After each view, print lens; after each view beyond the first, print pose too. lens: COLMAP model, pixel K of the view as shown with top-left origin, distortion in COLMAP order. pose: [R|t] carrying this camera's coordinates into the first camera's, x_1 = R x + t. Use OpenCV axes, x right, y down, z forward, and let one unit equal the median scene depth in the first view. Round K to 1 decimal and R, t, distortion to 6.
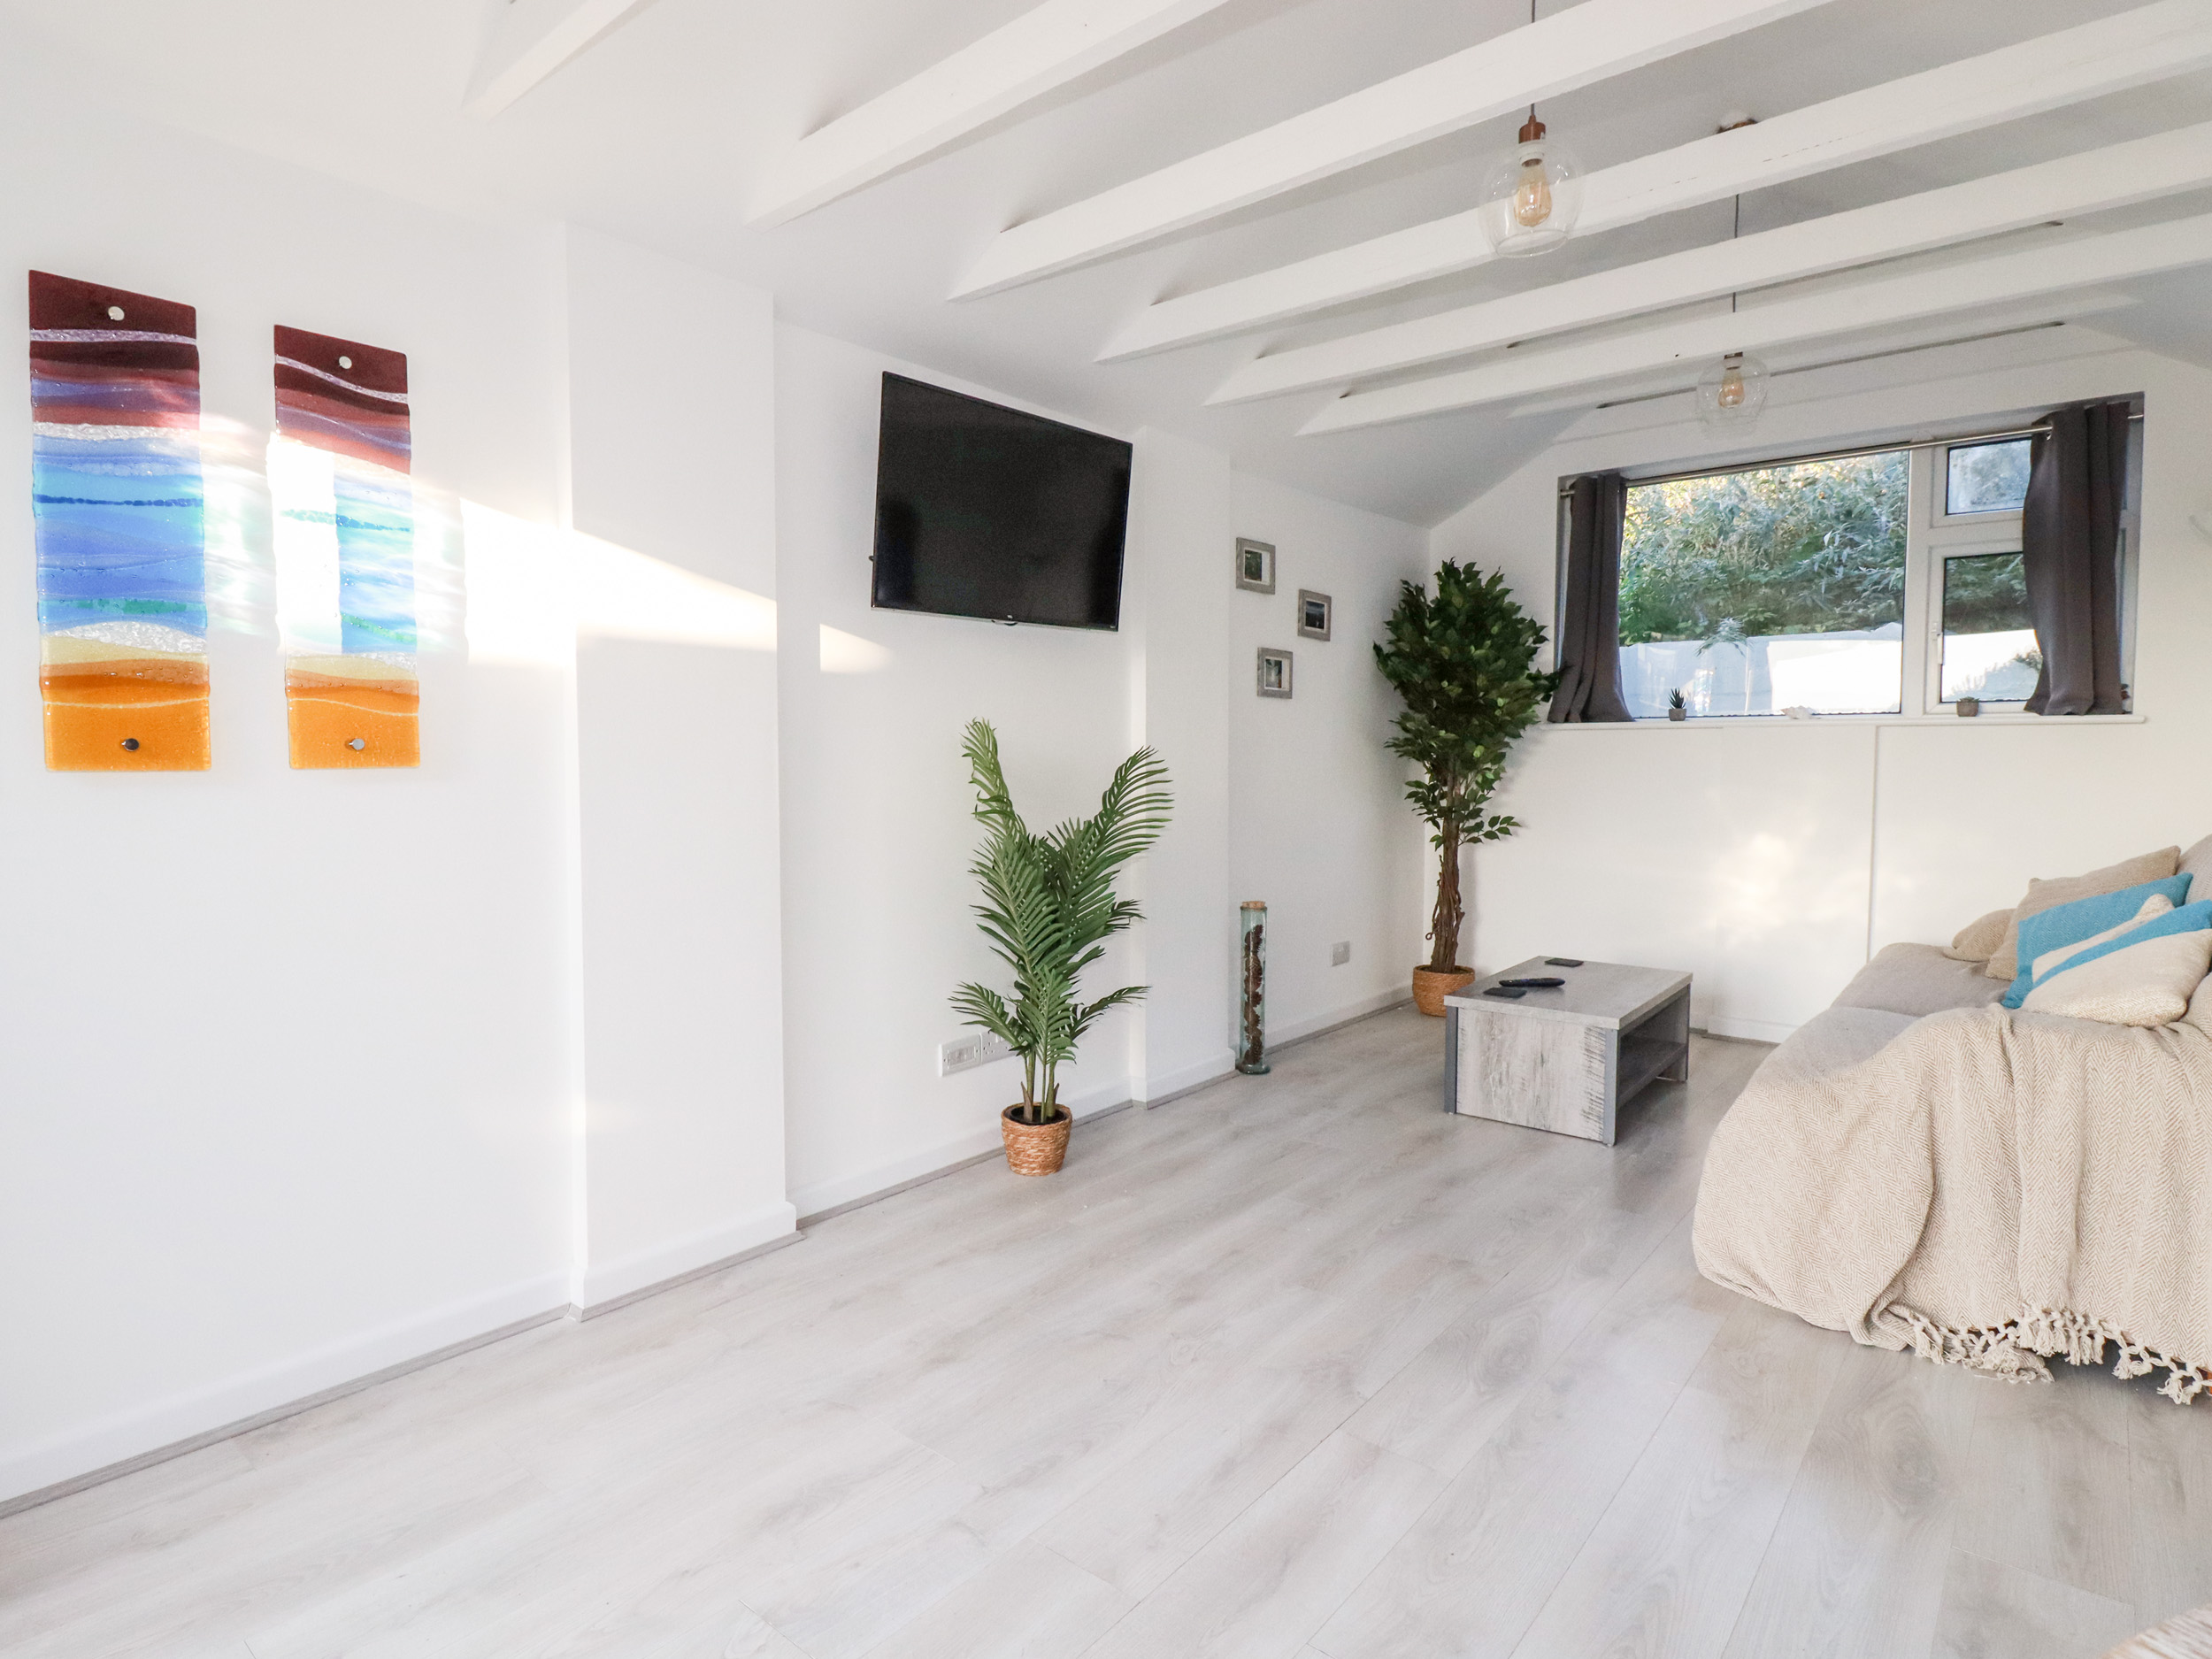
lens RADIAL K [[1209.4, 0, 1092.8], [0, 1209.4, 822.3], [0, 0, 1]] dist [0.020259, -0.027518]
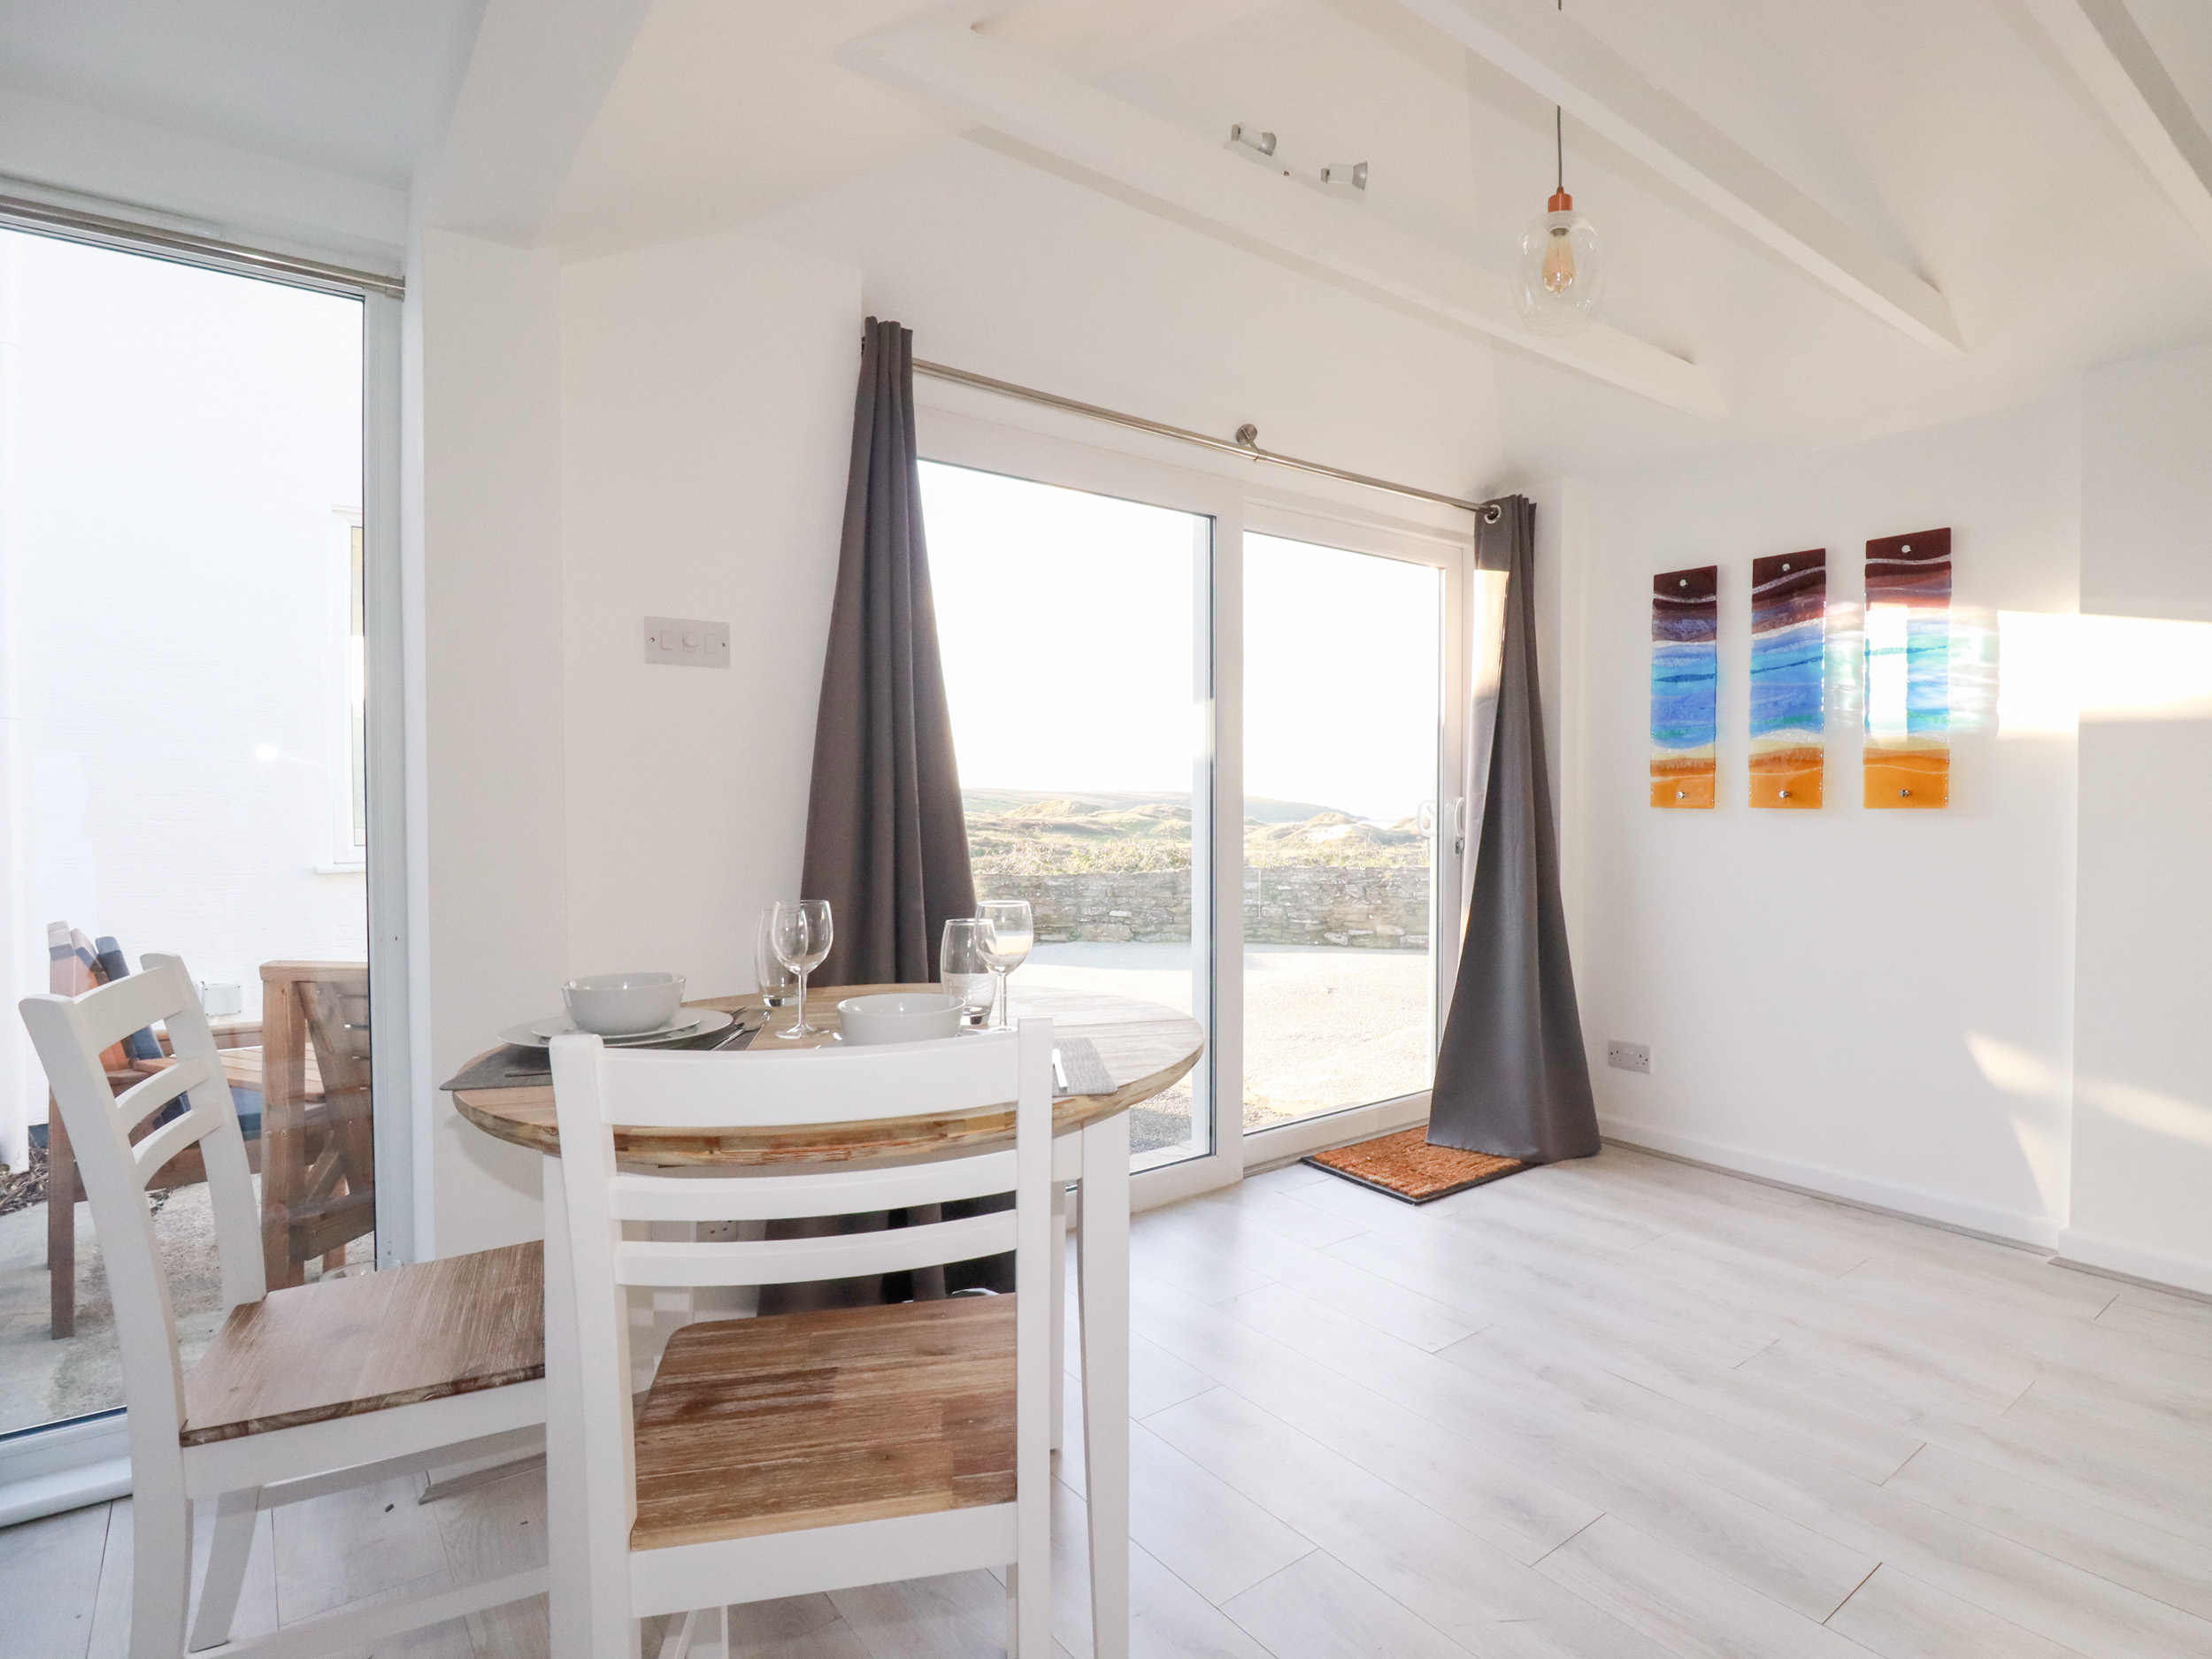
lens RADIAL K [[1209.4, 0, 1231.7], [0, 1209.4, 826.5], [0, 0, 1]] dist [0.003483, -0.000314]
pose [[-0.170563, 0.016782, -0.985204, 1.043692], [-0.059735, 0.997840, 0.027339, -0.013173], [0.983534, 0.063514, -0.169192, 0.421296]]
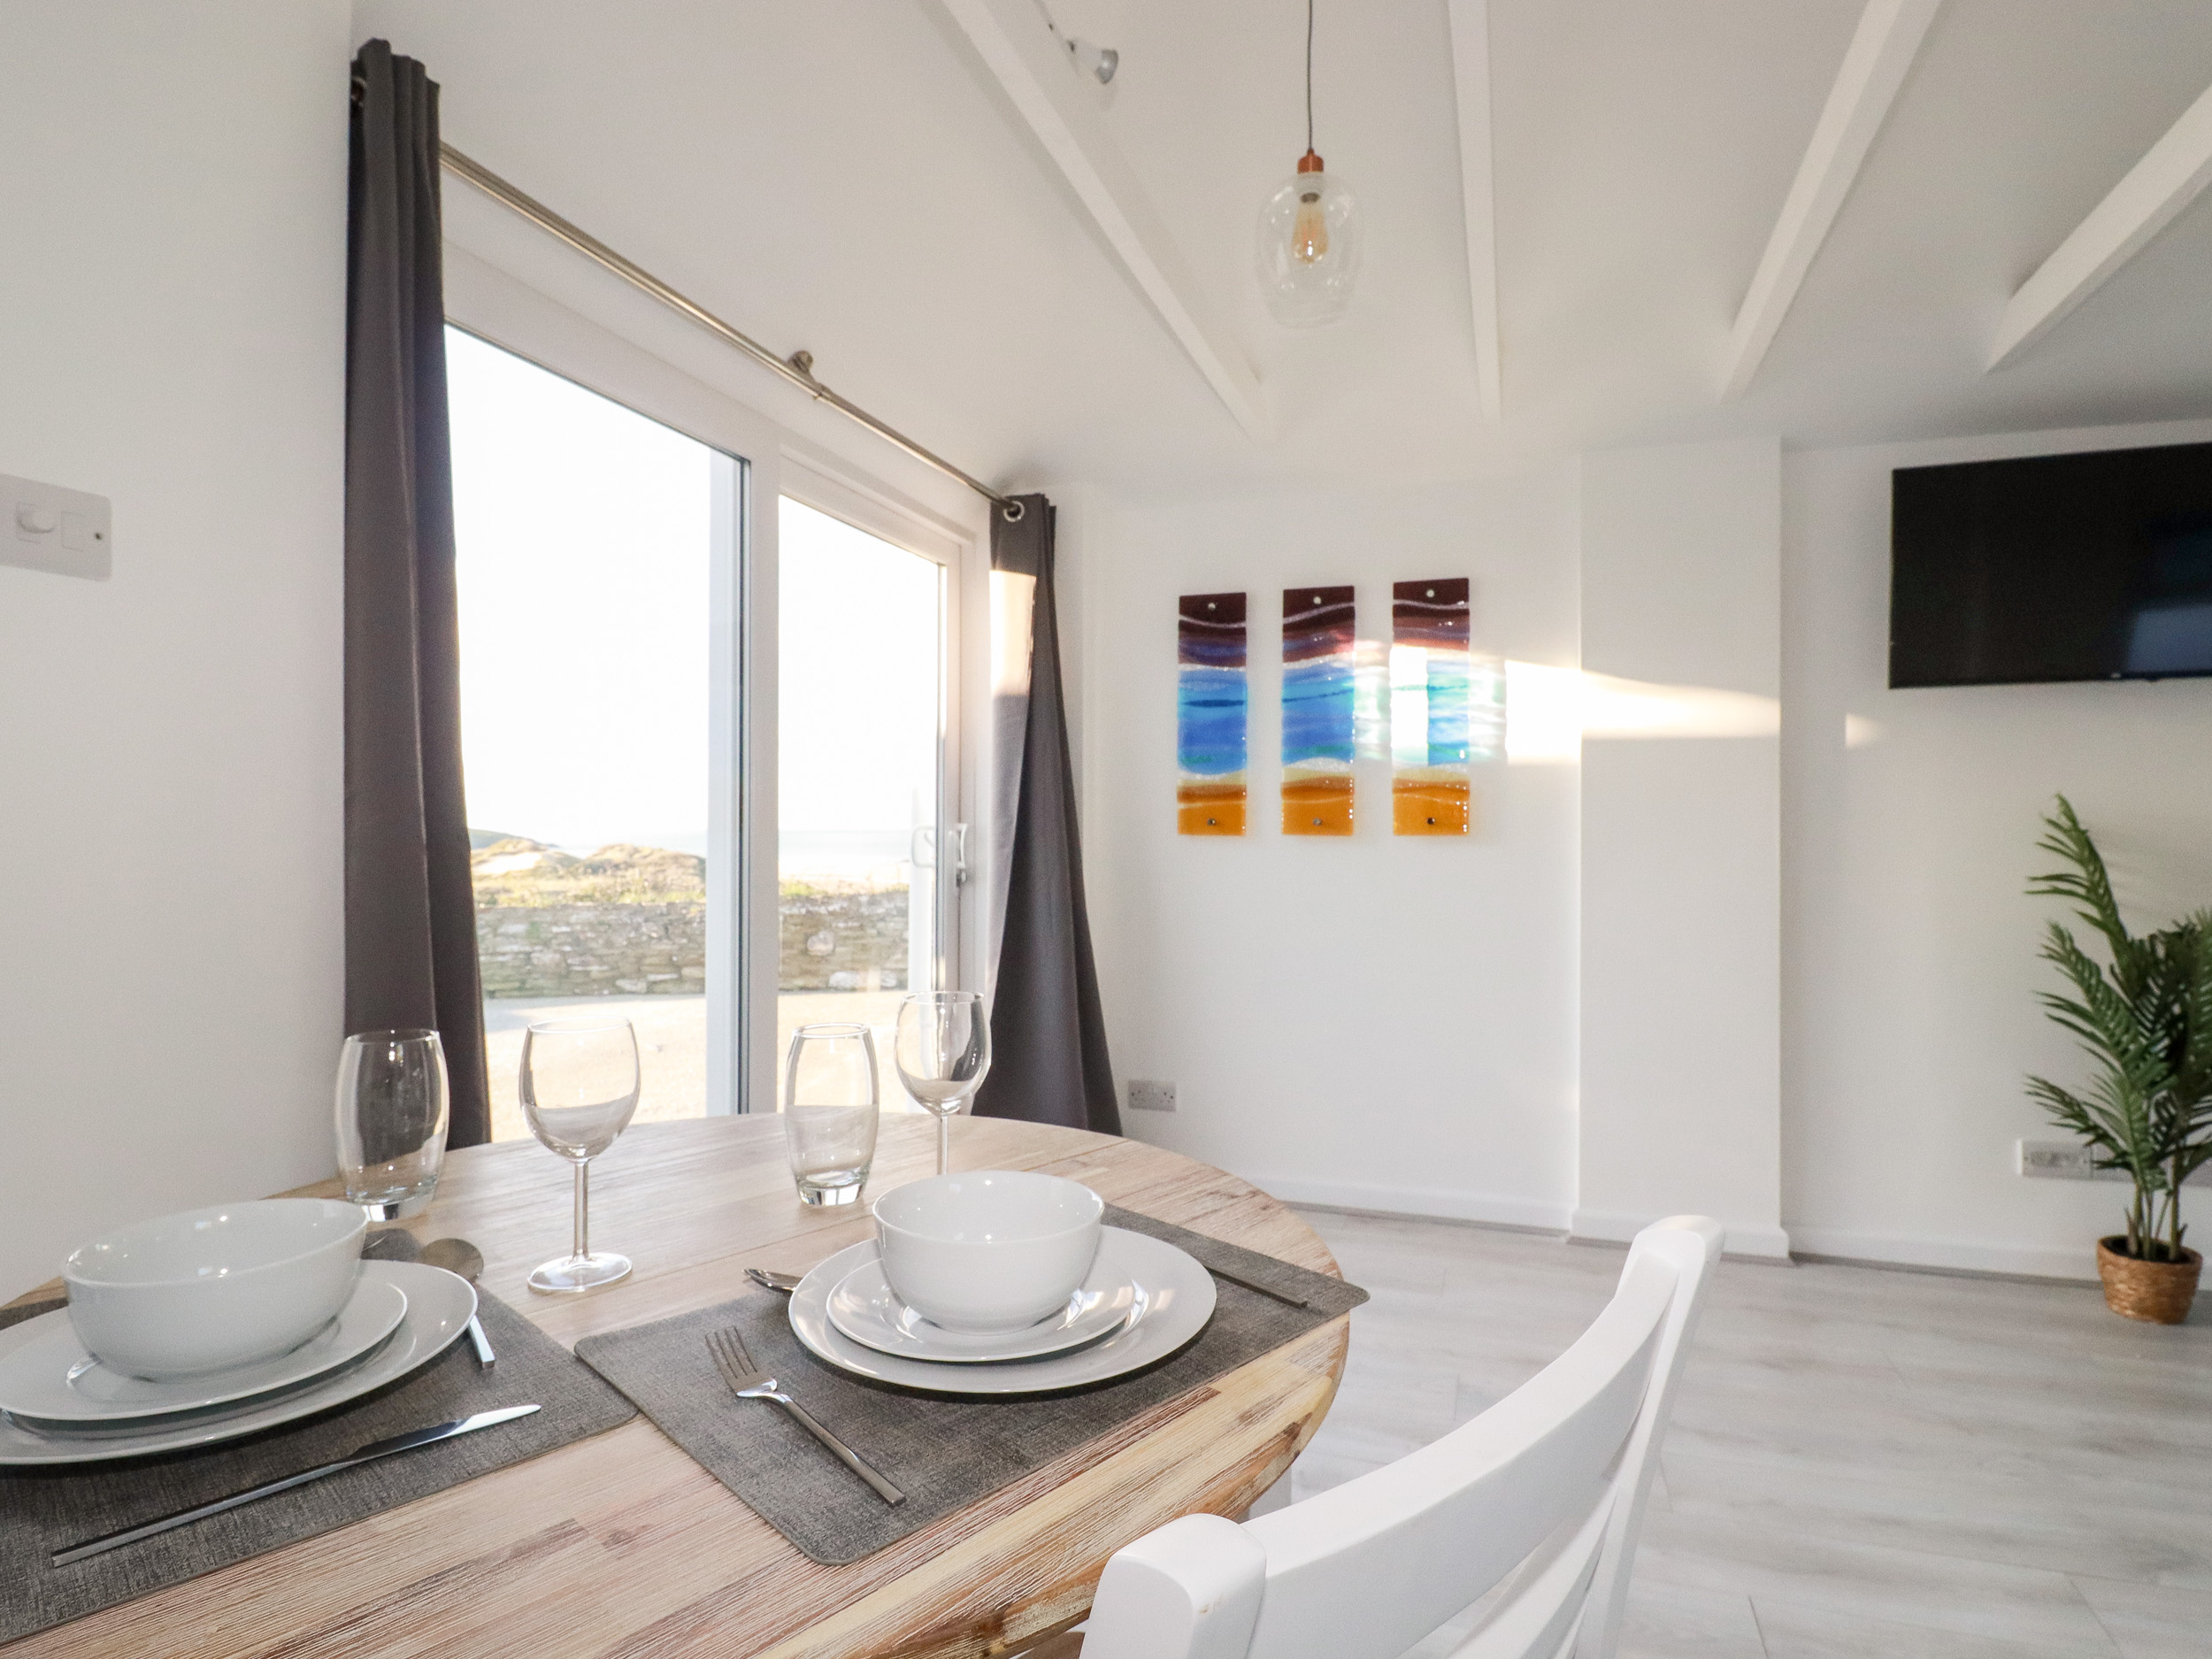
lens RADIAL K [[1209.4, 0, 1092.8], [0, 1209.4, 822.3], [0, 0, 1]] dist [0.020259, -0.027518]
pose [[0.376086, -0.006999, -0.926558, 0.734603], [-0.056006, 0.997971, -0.030271, 0.012118], [0.924891, 0.063277, 0.374931, -0.036110]]
